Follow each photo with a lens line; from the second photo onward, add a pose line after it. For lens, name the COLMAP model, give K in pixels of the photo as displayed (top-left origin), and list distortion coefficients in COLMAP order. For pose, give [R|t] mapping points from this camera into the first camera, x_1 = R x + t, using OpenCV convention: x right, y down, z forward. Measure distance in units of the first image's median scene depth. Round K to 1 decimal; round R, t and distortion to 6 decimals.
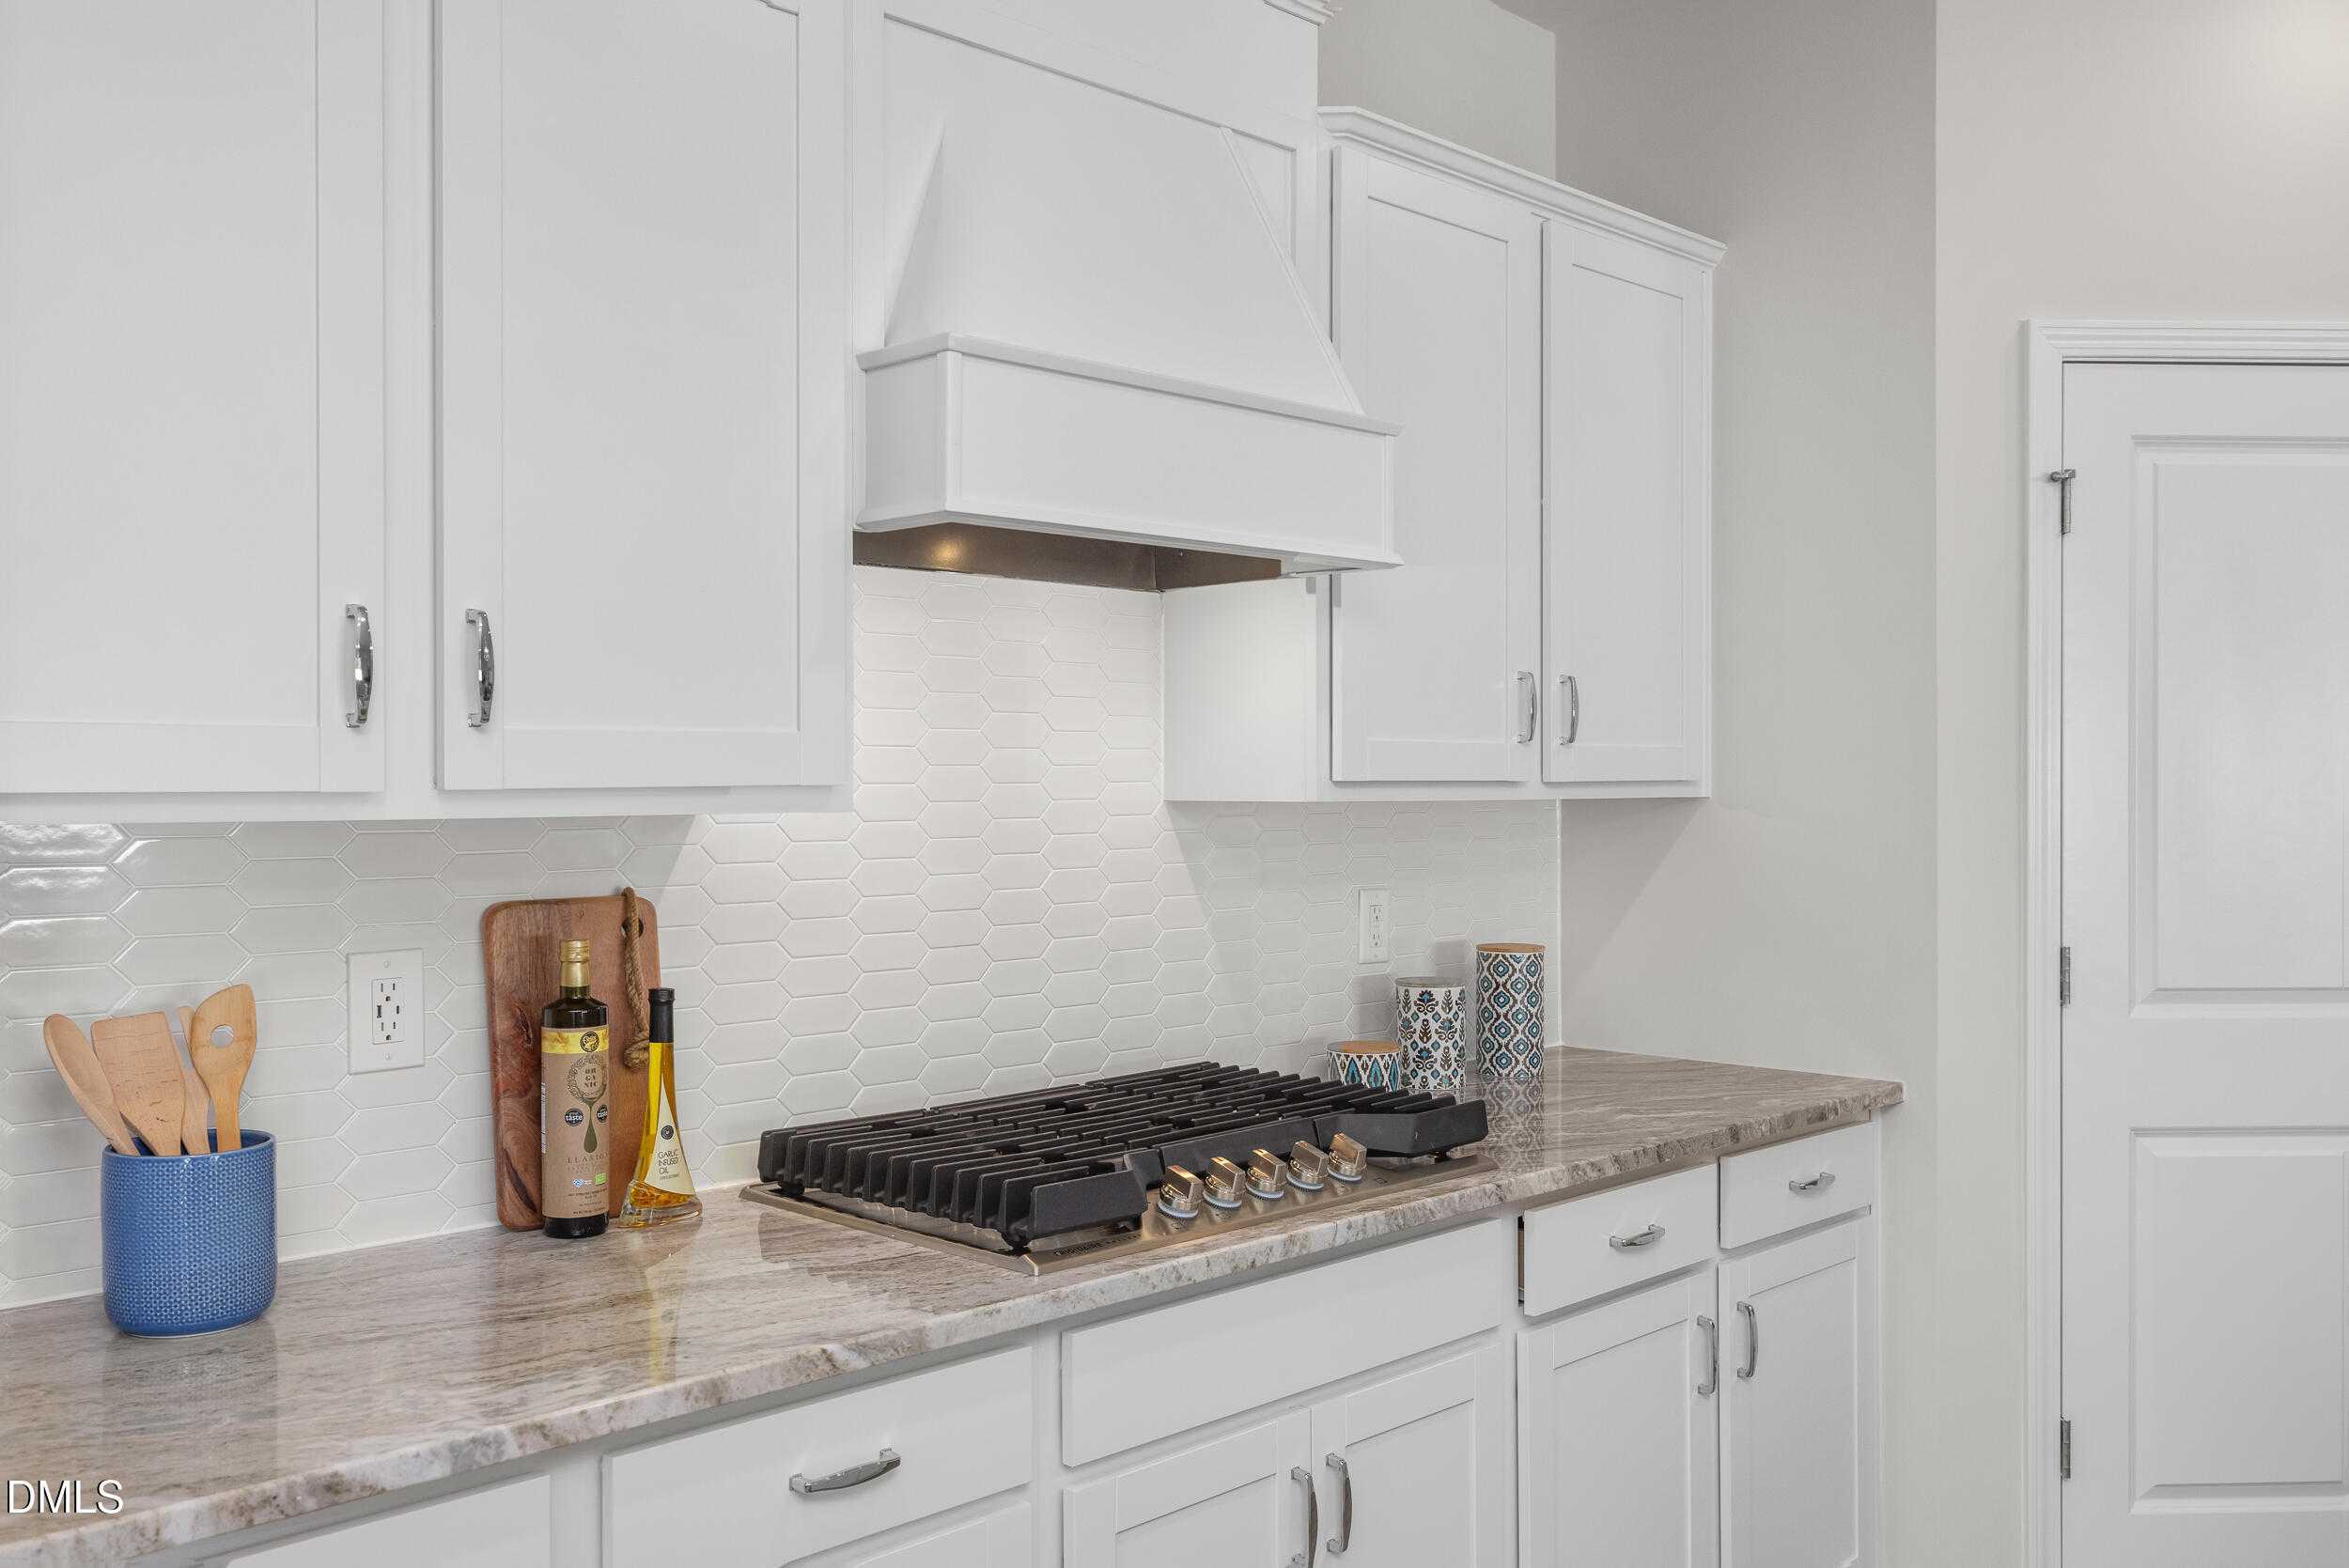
lens RADIAL K [[1997.8, 0, 1174.5], [0, 1997.8, 784.0], [0, 0, 1]] dist [-0.001407, 0.003402]
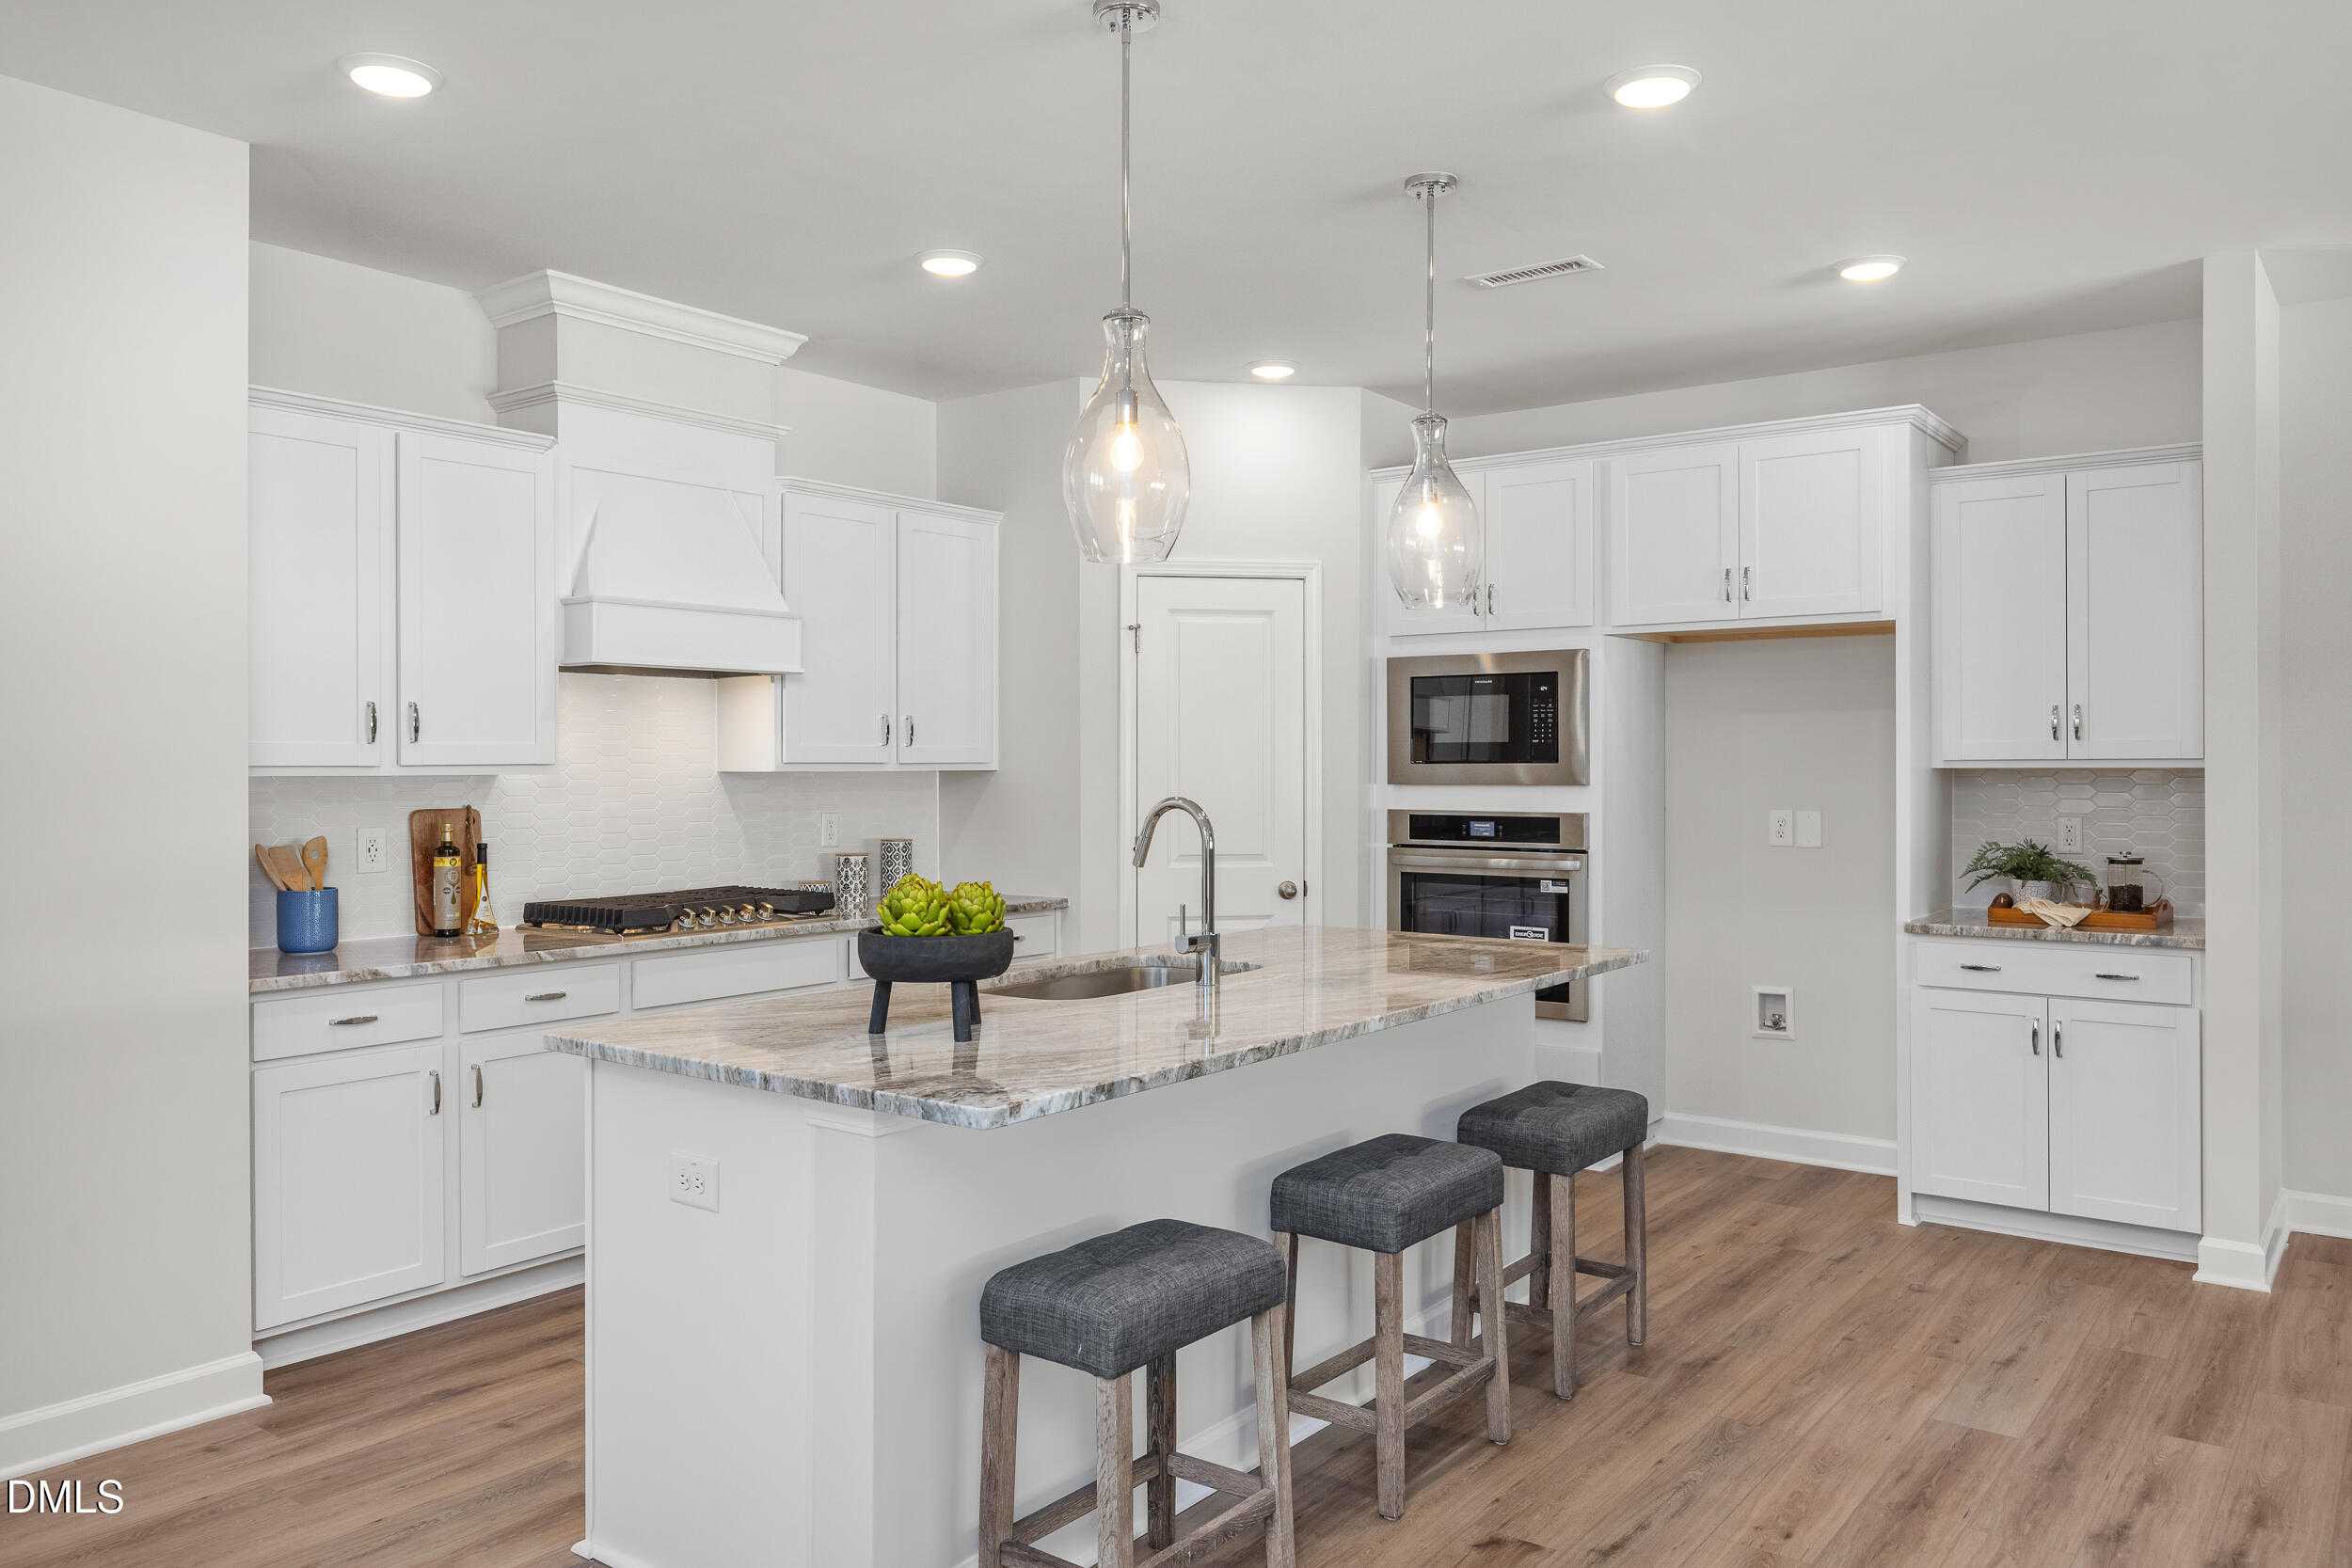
lens RADIAL K [[1674.2, 0, 1176.4], [0, 1674.2, 756.7], [0, 0, 1]] dist [0.001813, -0.000596]
pose [[0.991155, -0.000501, 0.132707, 0.338393], [0.001389, 0.999977, -0.006599, 0.006707], [-0.132700, 0.006725, 0.991133, -1.239814]]
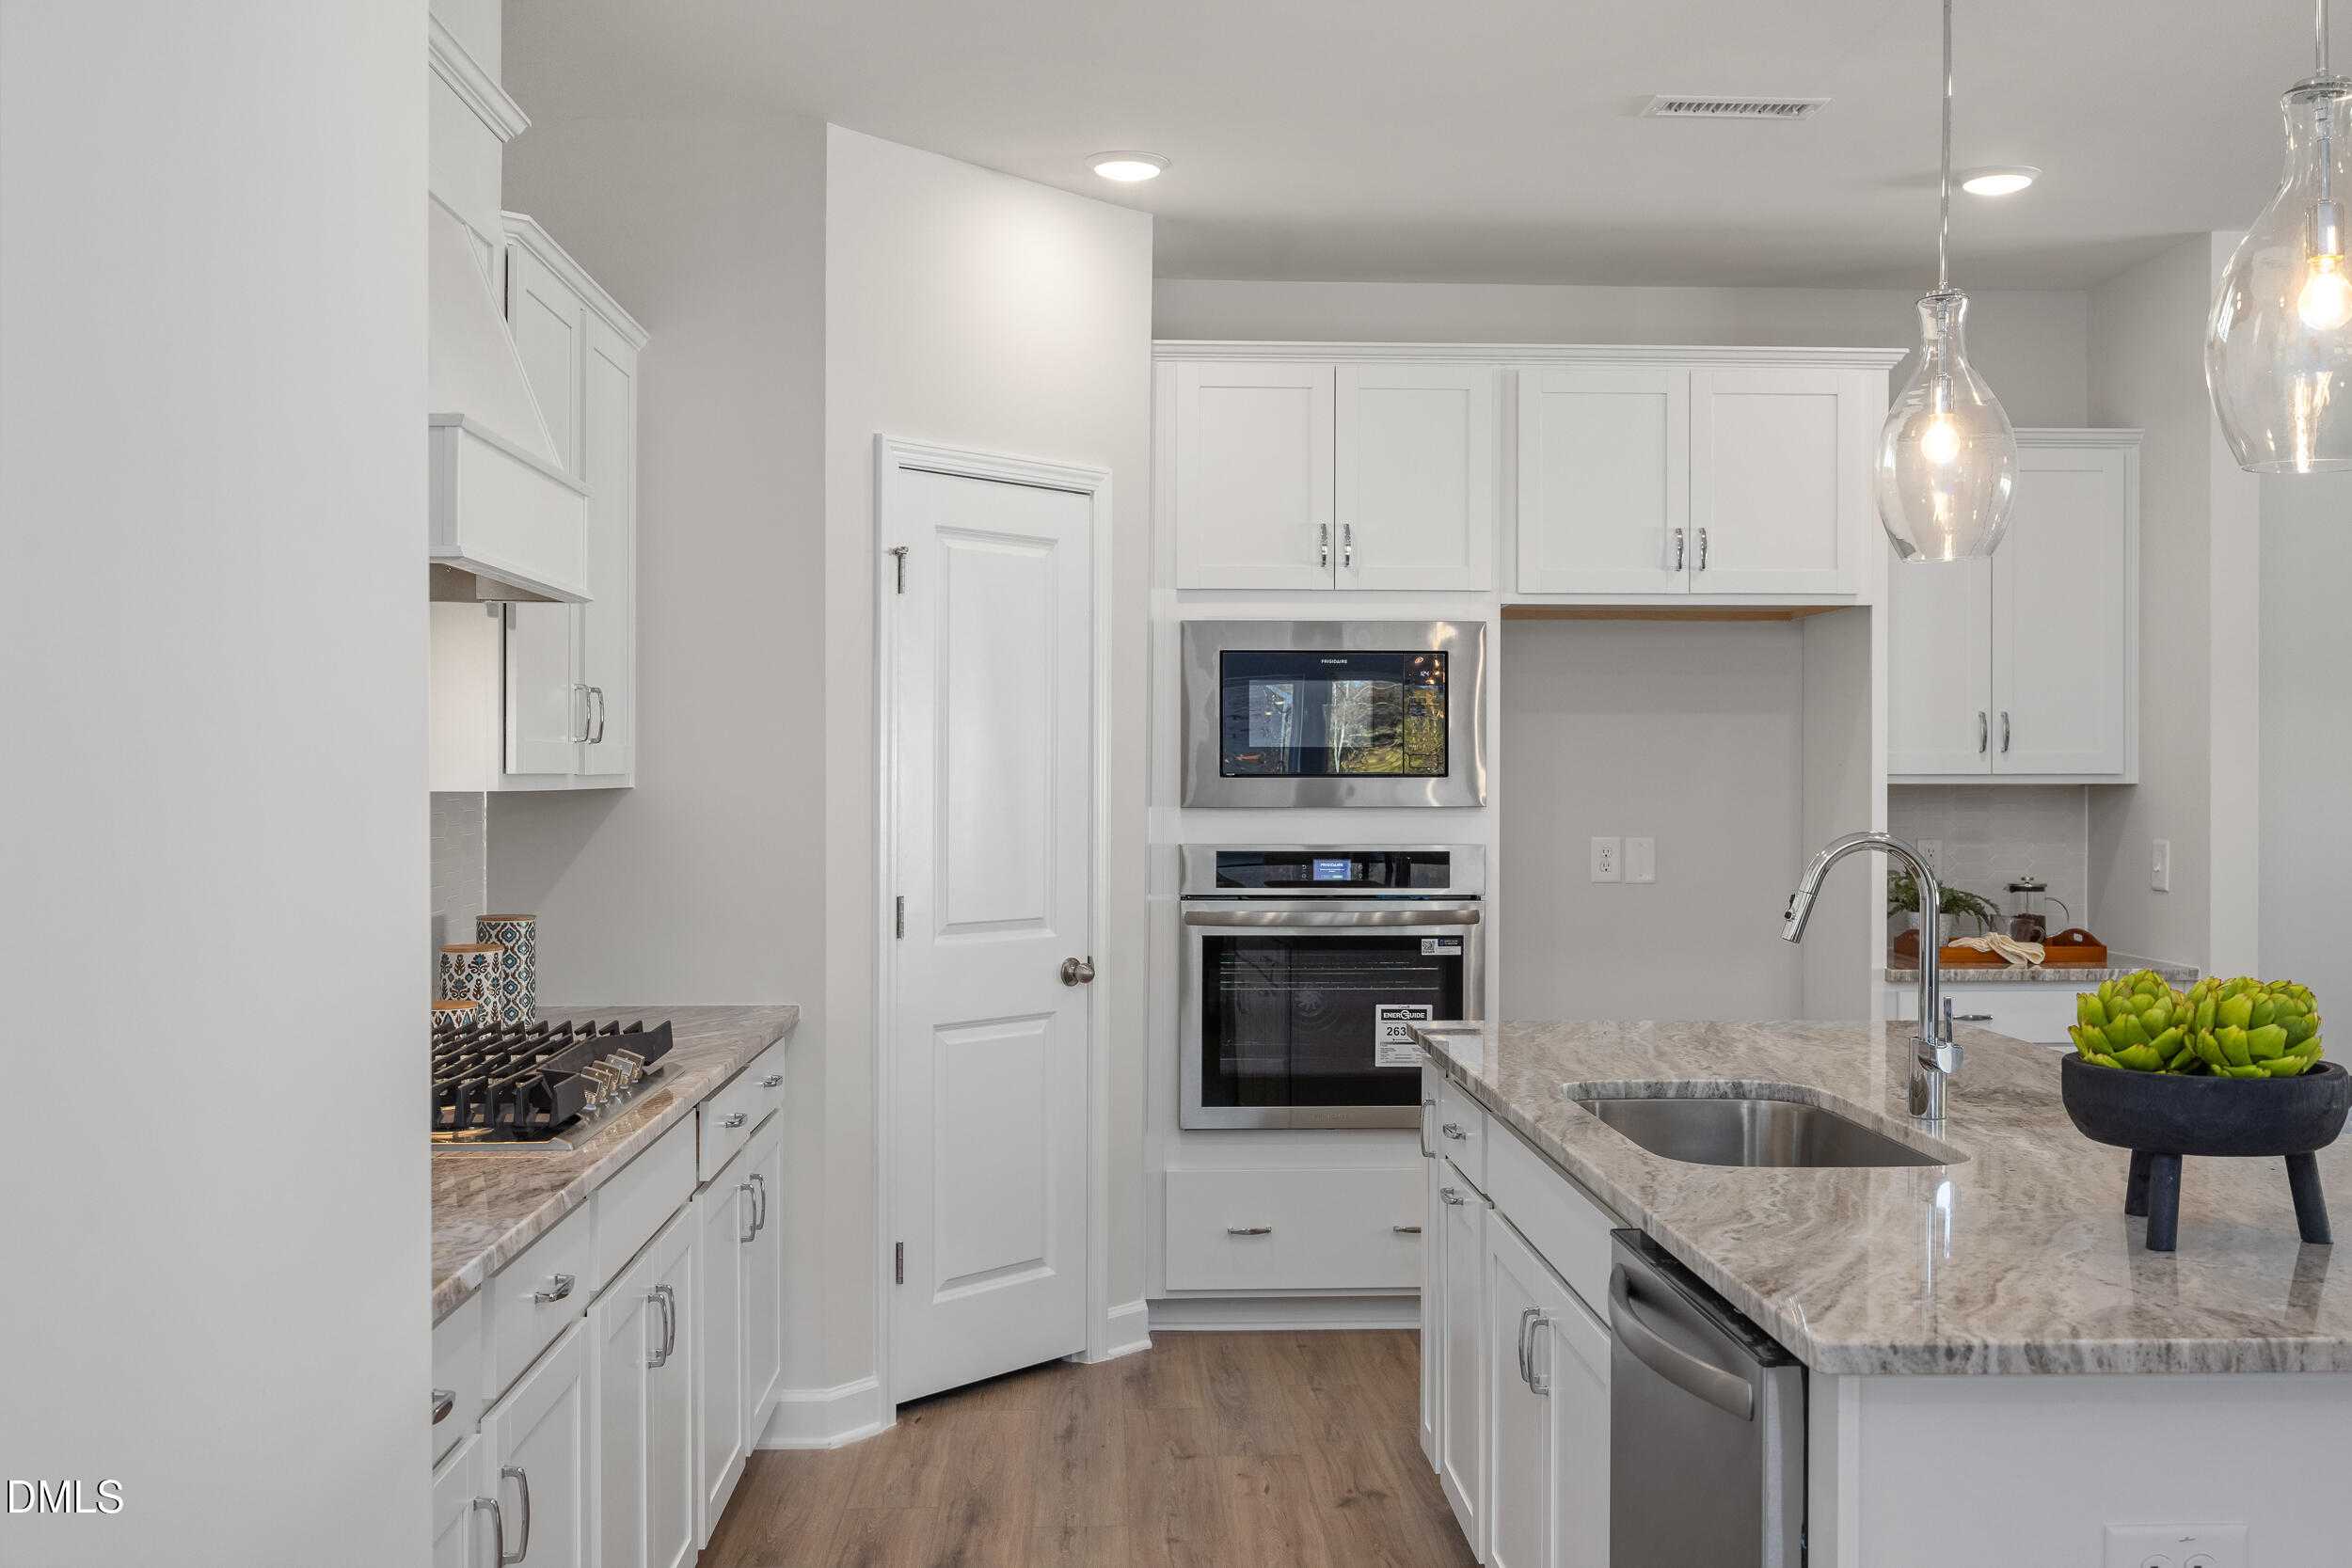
lens RADIAL K [[2272.2, 0, 1176.0], [0, 2272.2, 784.0], [0, 0, 1]] dist [-0.007148, -0.000070]
pose [[0.677683, -0.001857, 0.735352, -0.805979], [0.000621, 0.999998, 0.001953, 0.003021], [-0.735354, -0.000867, 0.677682, -0.271053]]
